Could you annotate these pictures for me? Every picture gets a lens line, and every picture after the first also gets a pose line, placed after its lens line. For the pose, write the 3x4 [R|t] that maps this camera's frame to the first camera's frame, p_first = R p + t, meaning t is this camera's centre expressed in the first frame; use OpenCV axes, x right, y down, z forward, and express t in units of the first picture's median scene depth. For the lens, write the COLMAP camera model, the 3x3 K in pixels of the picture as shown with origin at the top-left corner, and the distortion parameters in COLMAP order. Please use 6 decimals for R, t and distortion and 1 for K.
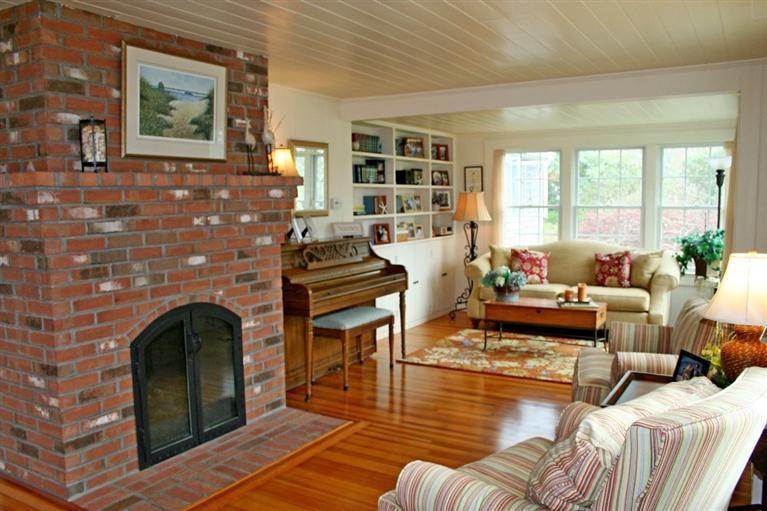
lens RADIAL K [[641.5, 0, 385.1], [0, 641.5, 265.6], [0, 0, 1]] dist [-0.146076, 0.125650]
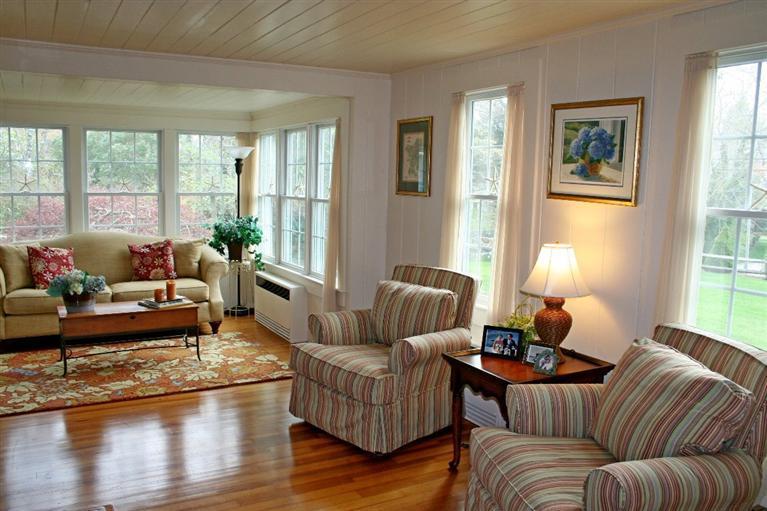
lens RADIAL K [[641.5, 0, 385.1], [0, 641.5, 265.6], [0, 0, 1]] dist [-0.146076, 0.125650]
pose [[0.499577, -0.095334, 0.861008, -0.302702], [0.063848, 0.995275, 0.073154, -0.037301], [-0.863913, 0.018427, 0.503303, 0.249677]]
